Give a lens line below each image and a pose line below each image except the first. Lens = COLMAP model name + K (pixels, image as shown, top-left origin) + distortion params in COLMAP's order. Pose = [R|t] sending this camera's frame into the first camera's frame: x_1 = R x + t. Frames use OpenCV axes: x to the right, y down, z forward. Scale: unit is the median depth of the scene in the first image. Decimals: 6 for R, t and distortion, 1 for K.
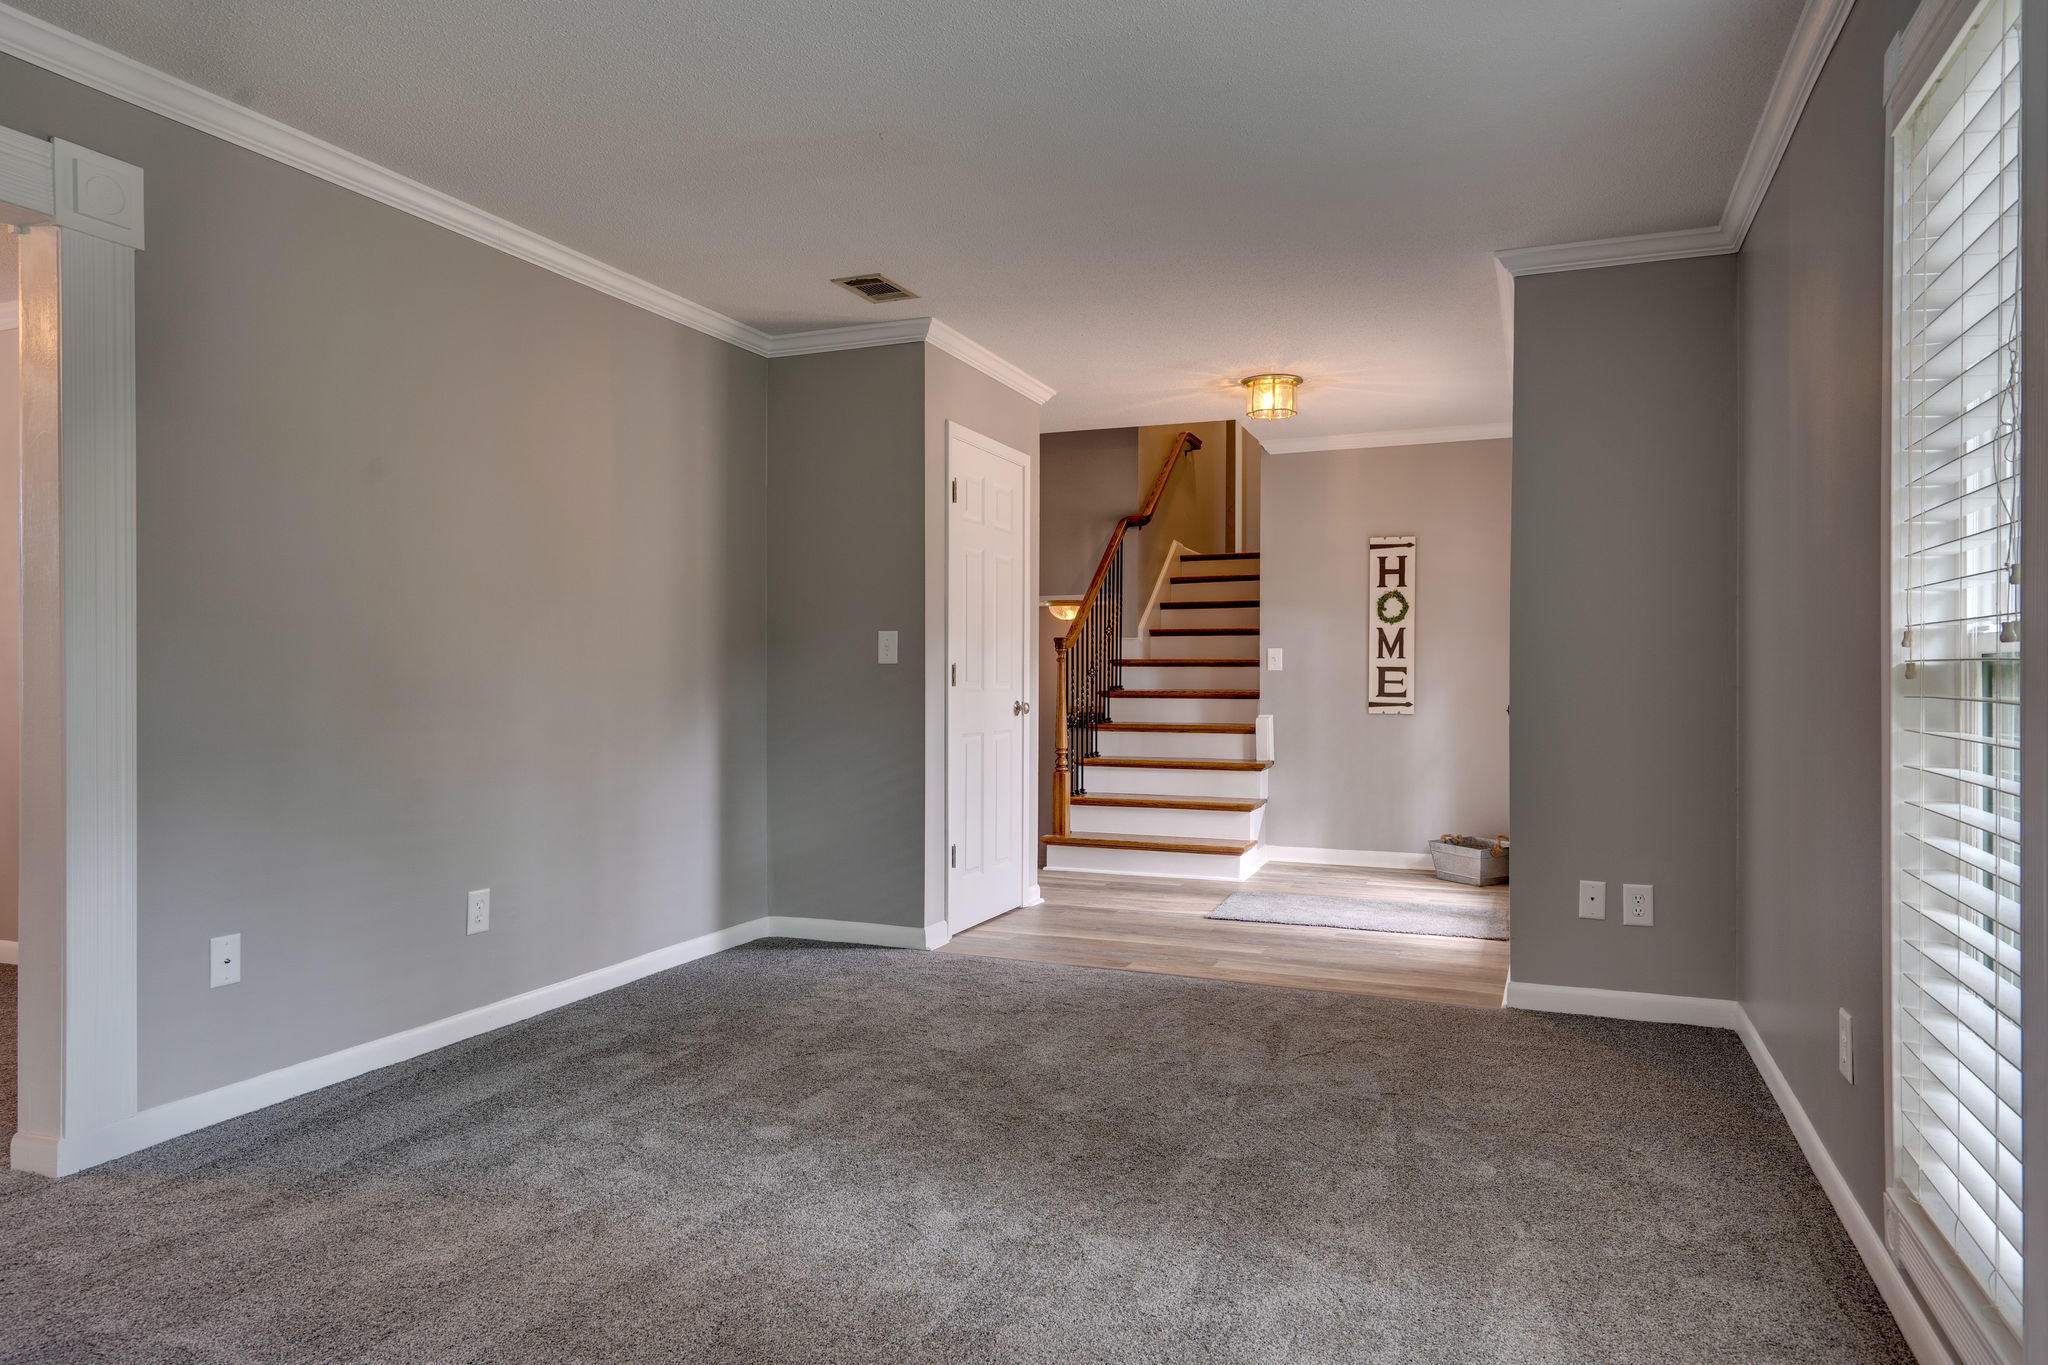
lens RADIAL K [[1167.1, 0, 967.5], [0, 1167.1, 688.2], [0, 0, 1]] dist [0.015400, -0.000100]
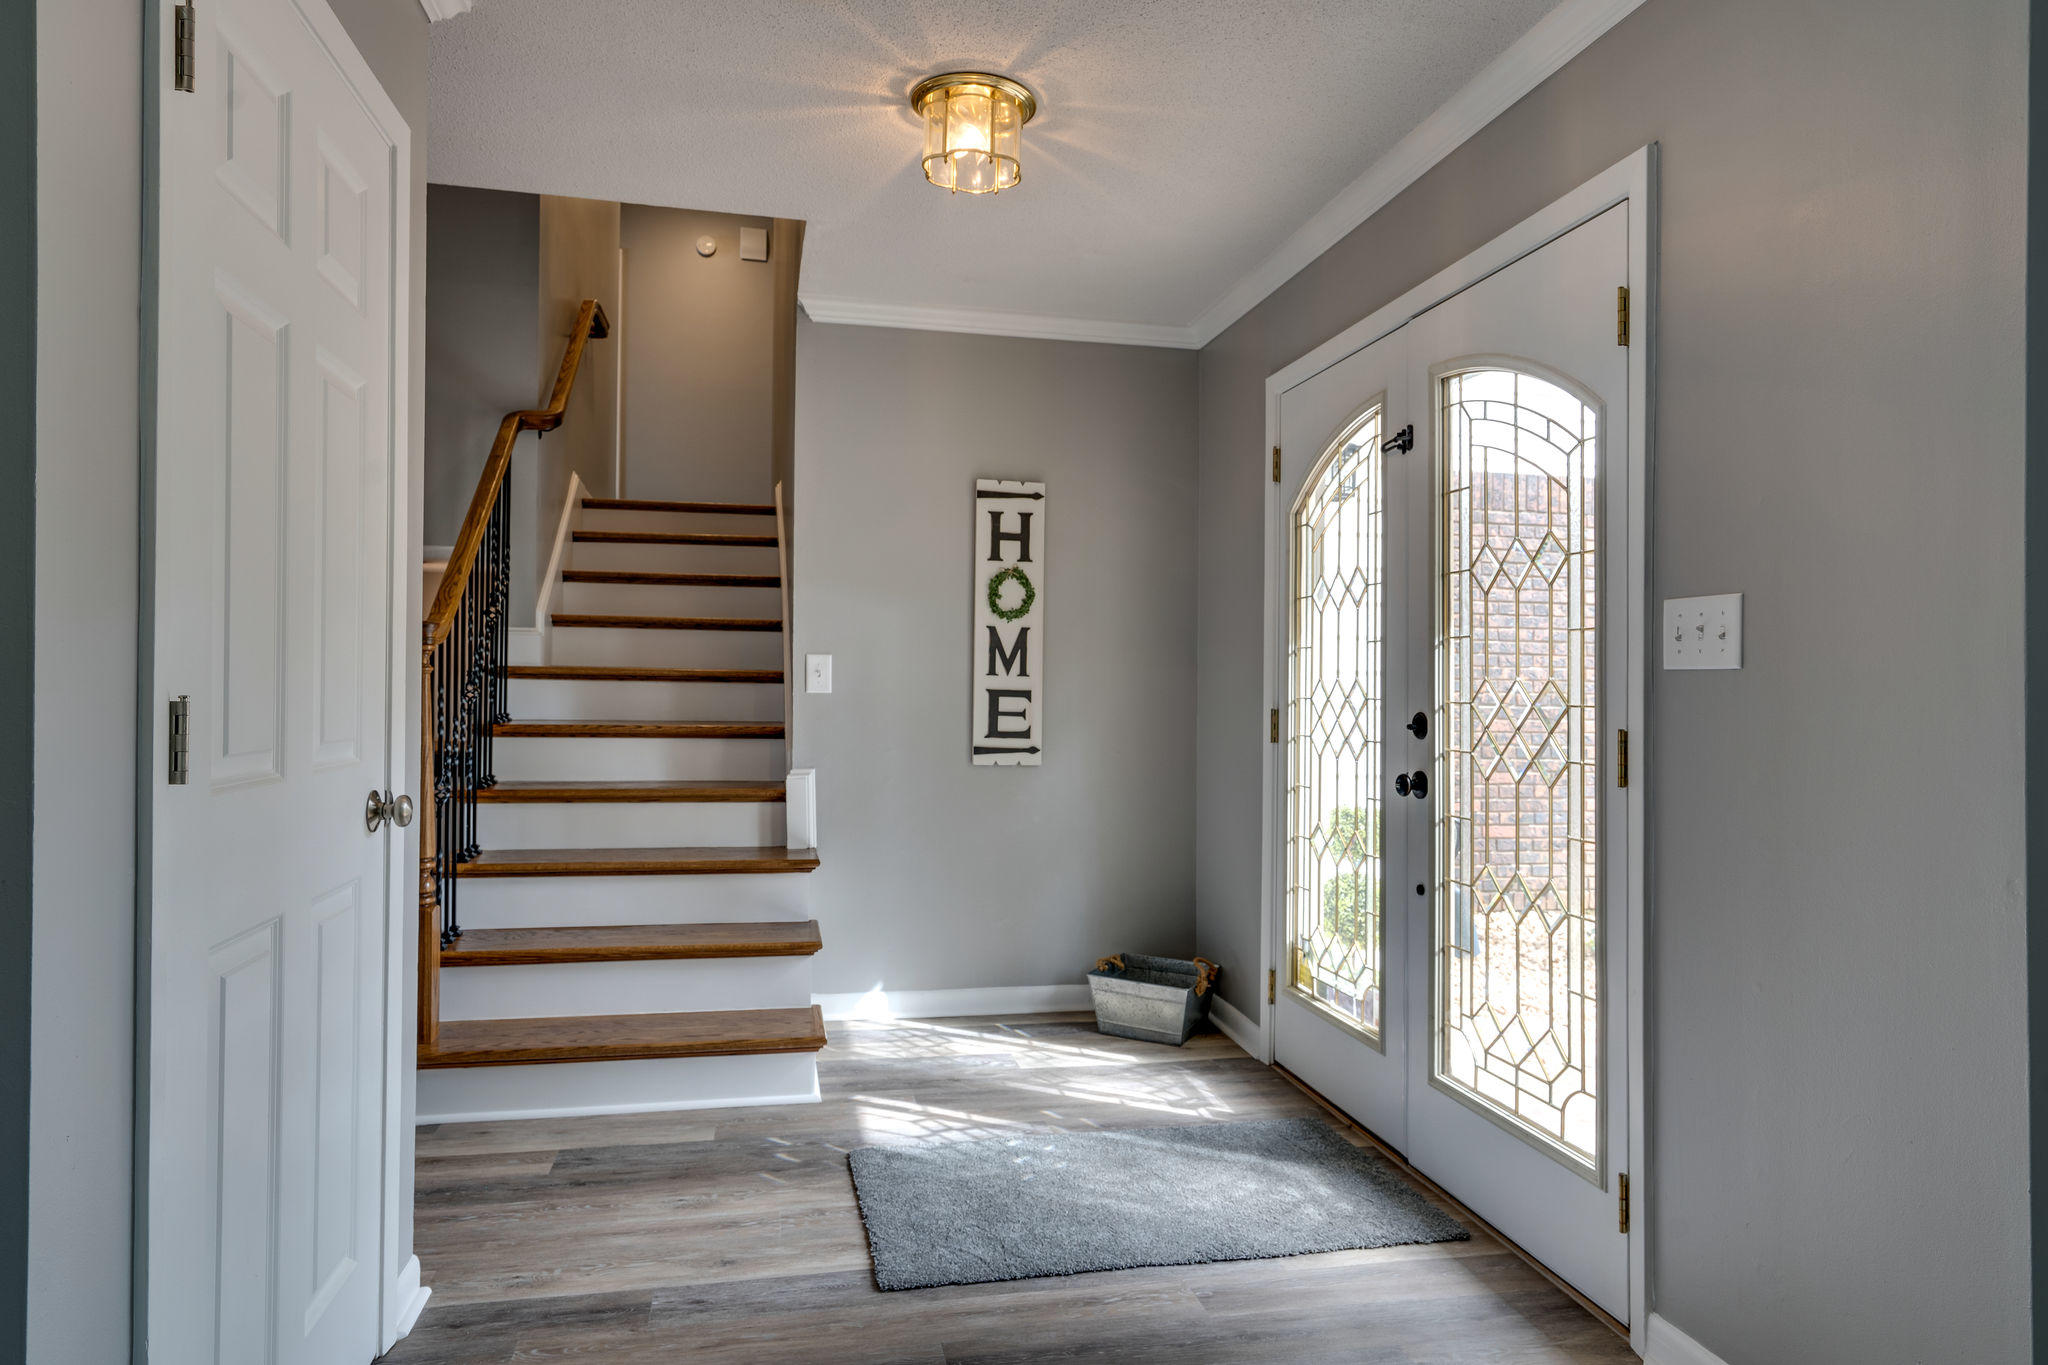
lens RADIAL K [[1167.1, 0, 967.5], [0, 1167.1, 688.2], [0, 0, 1]] dist [0.015400, -0.000100]
pose [[0.814497, 0.007167, 0.580124, -0.015235], [-0.007977, 0.999968, -0.001154, -0.018042], [-0.580113, -0.003687, 0.814527, 0.505451]]
